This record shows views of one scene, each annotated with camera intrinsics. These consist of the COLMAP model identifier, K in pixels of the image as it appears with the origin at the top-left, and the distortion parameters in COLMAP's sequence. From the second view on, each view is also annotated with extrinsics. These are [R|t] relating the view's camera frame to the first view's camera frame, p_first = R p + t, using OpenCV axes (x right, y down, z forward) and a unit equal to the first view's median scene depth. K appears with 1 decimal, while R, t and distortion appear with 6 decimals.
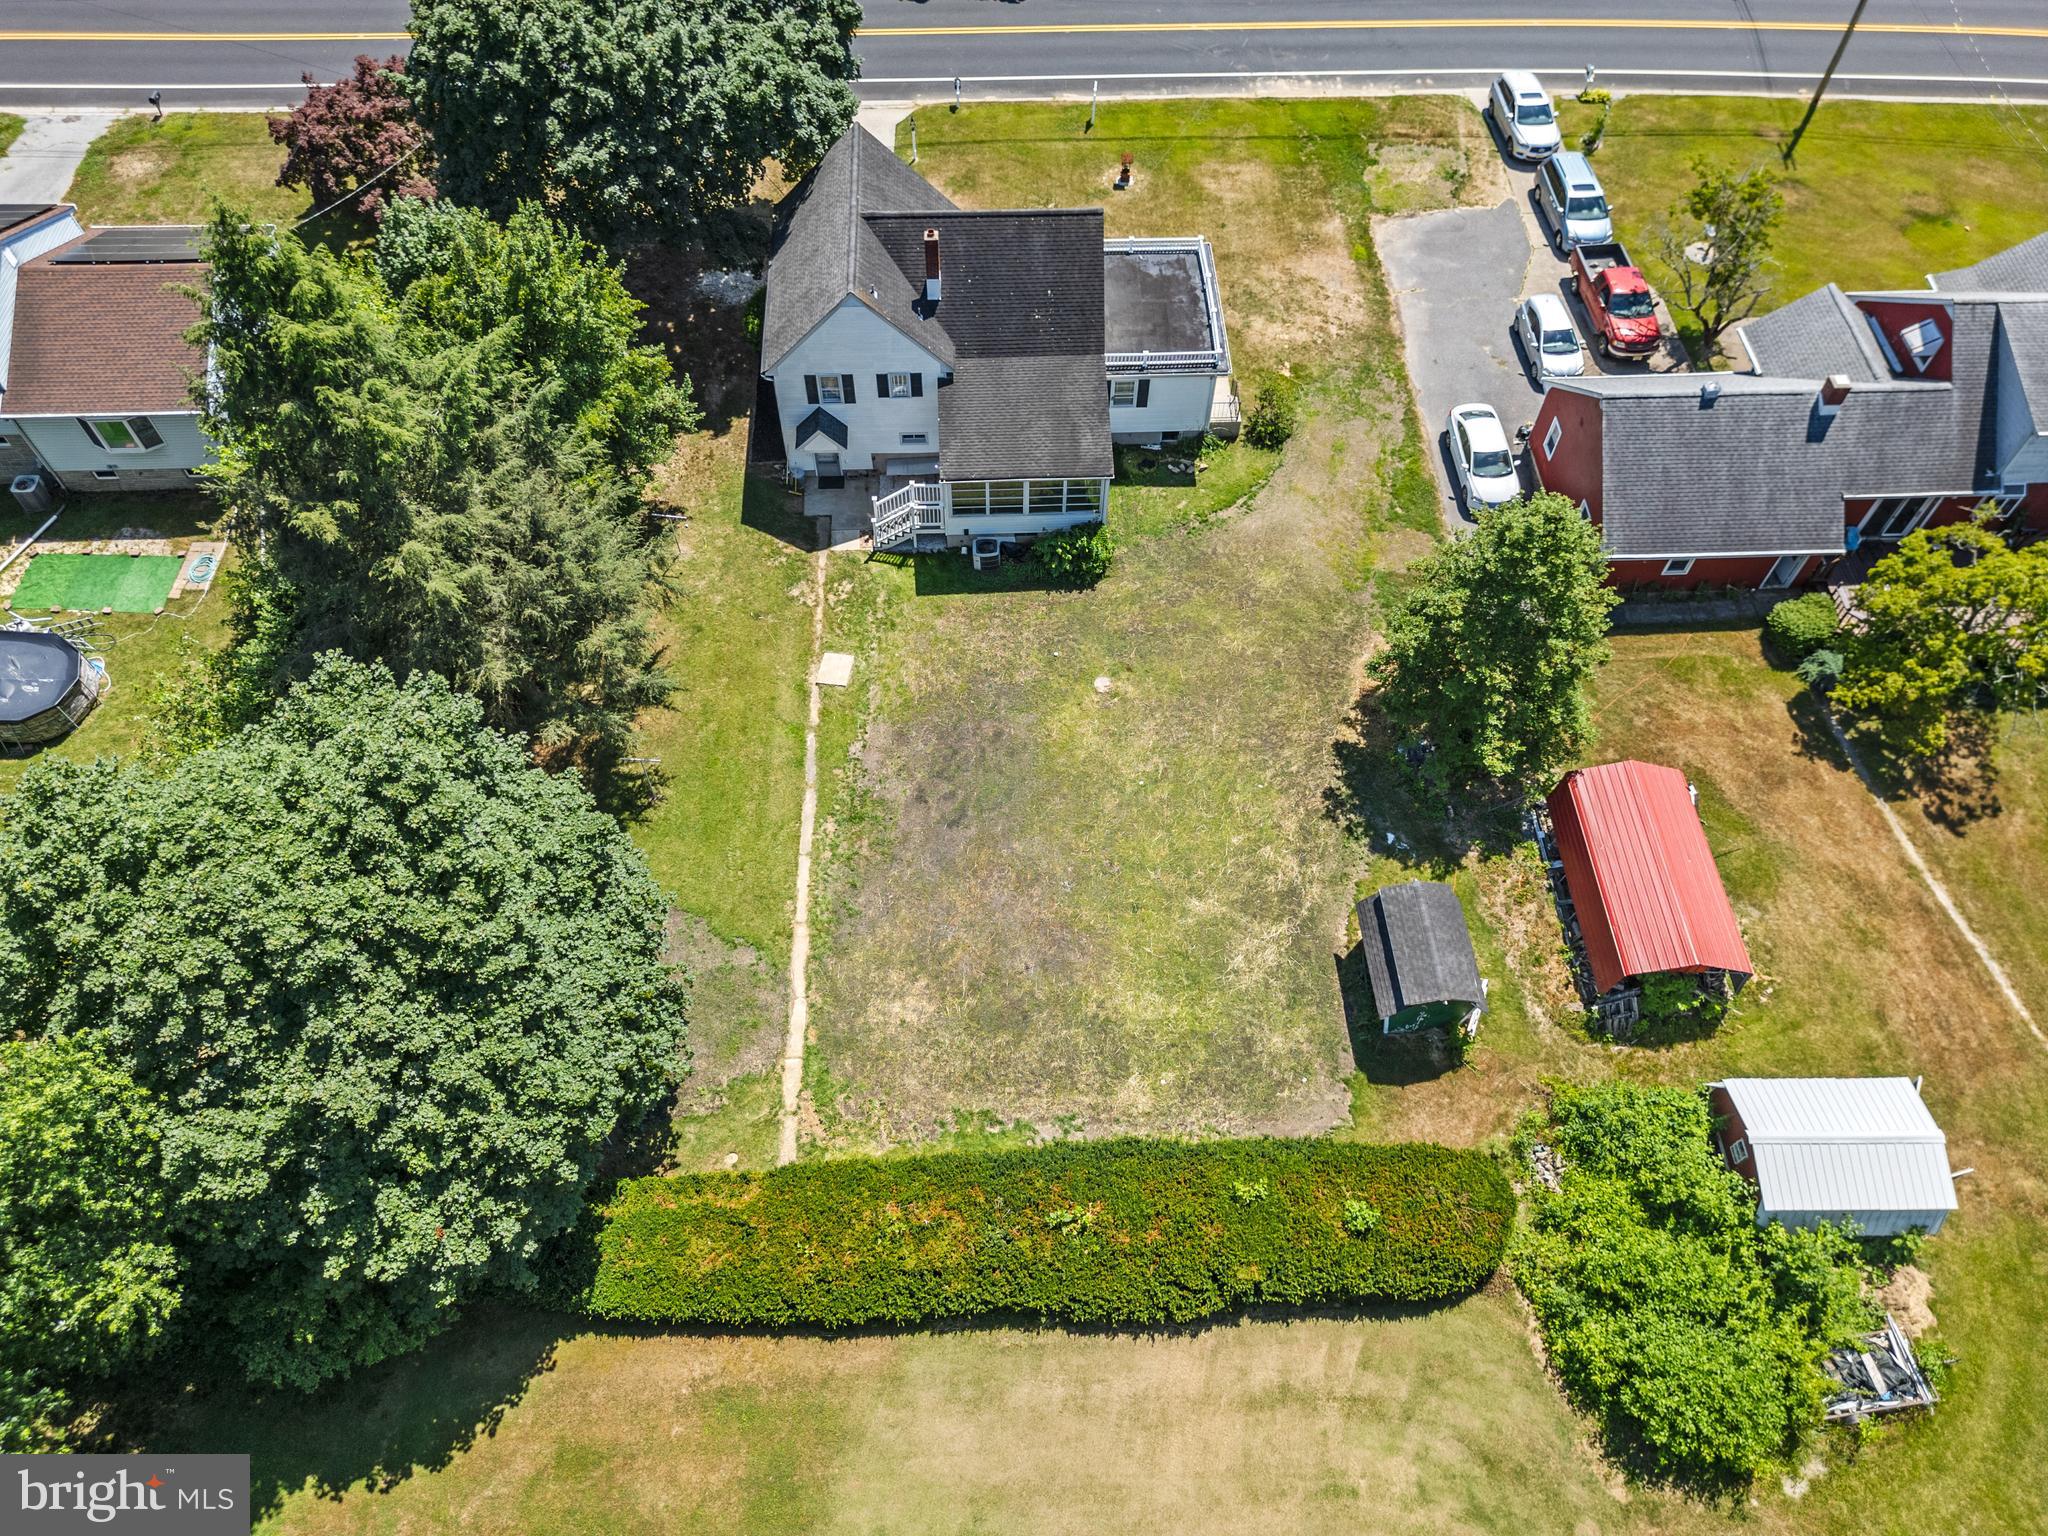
lens RADIAL K [[1463.7, 0, 1024.0], [0, 1463.7, 768.0], [0, 0, 1]] dist [0.097074, -0.103477]
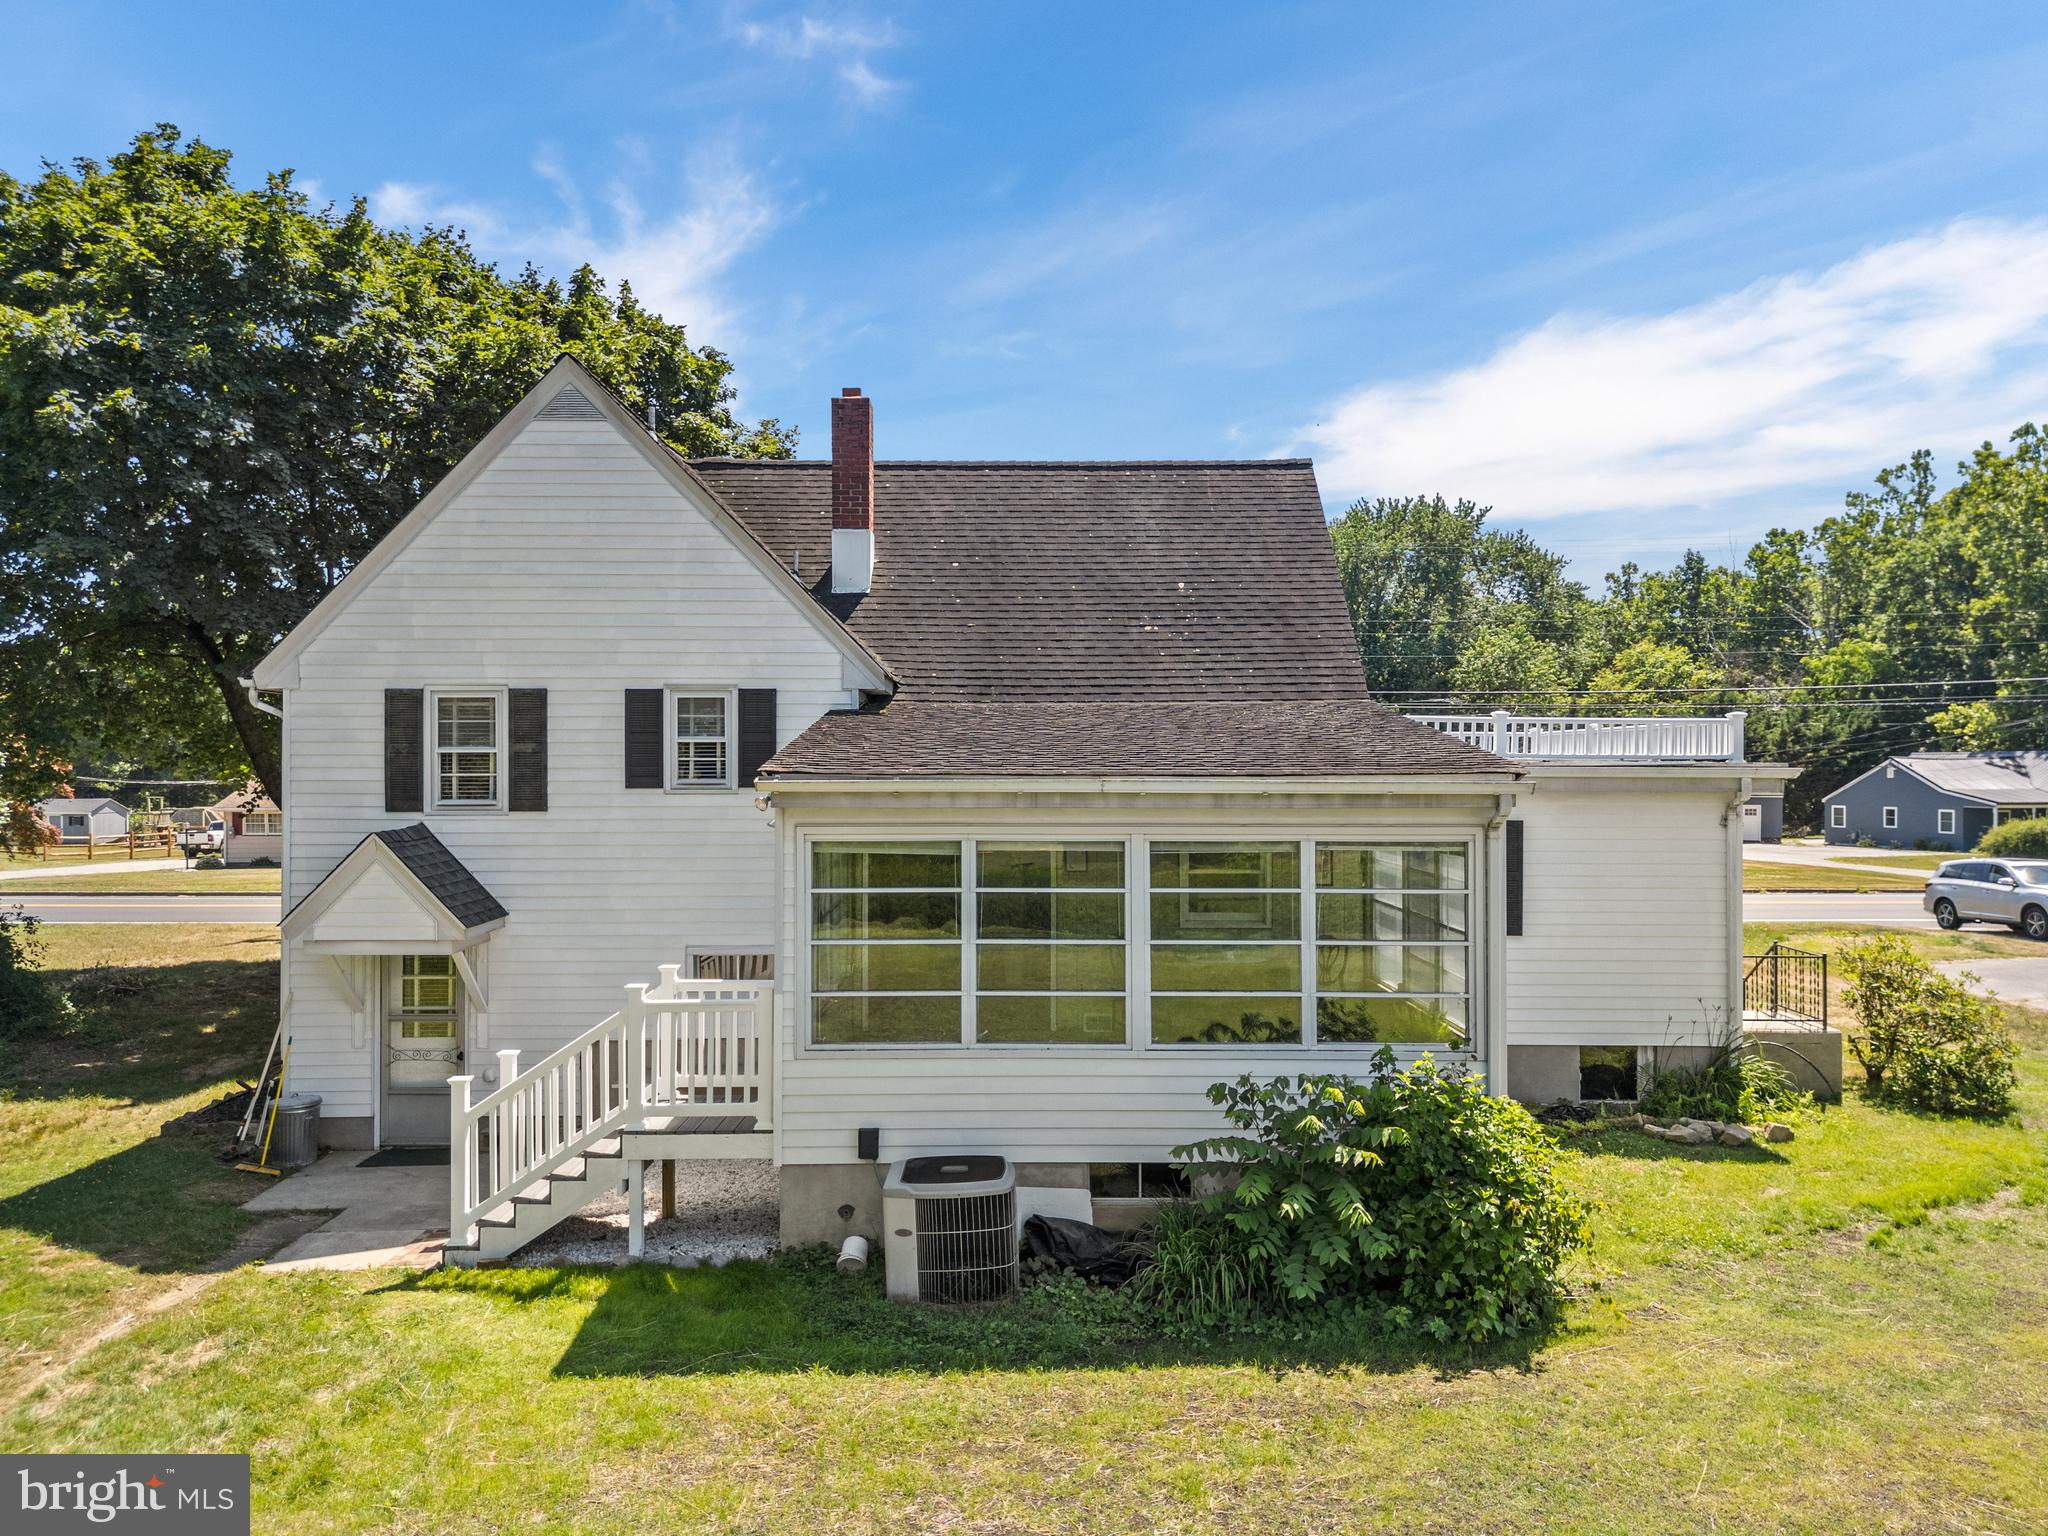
lens RADIAL K [[1463.7, 0, 1024.0], [0, 1463.7, 768.0], [0, 0, 1]] dist [0.097074, -0.103477]
pose [[0.999601, 0.007524, -0.027229, -0.010087], [-0.026542, 0.580192, -0.814047, -0.013125], [0.009673, 0.814445, 0.580161, 0.828205]]
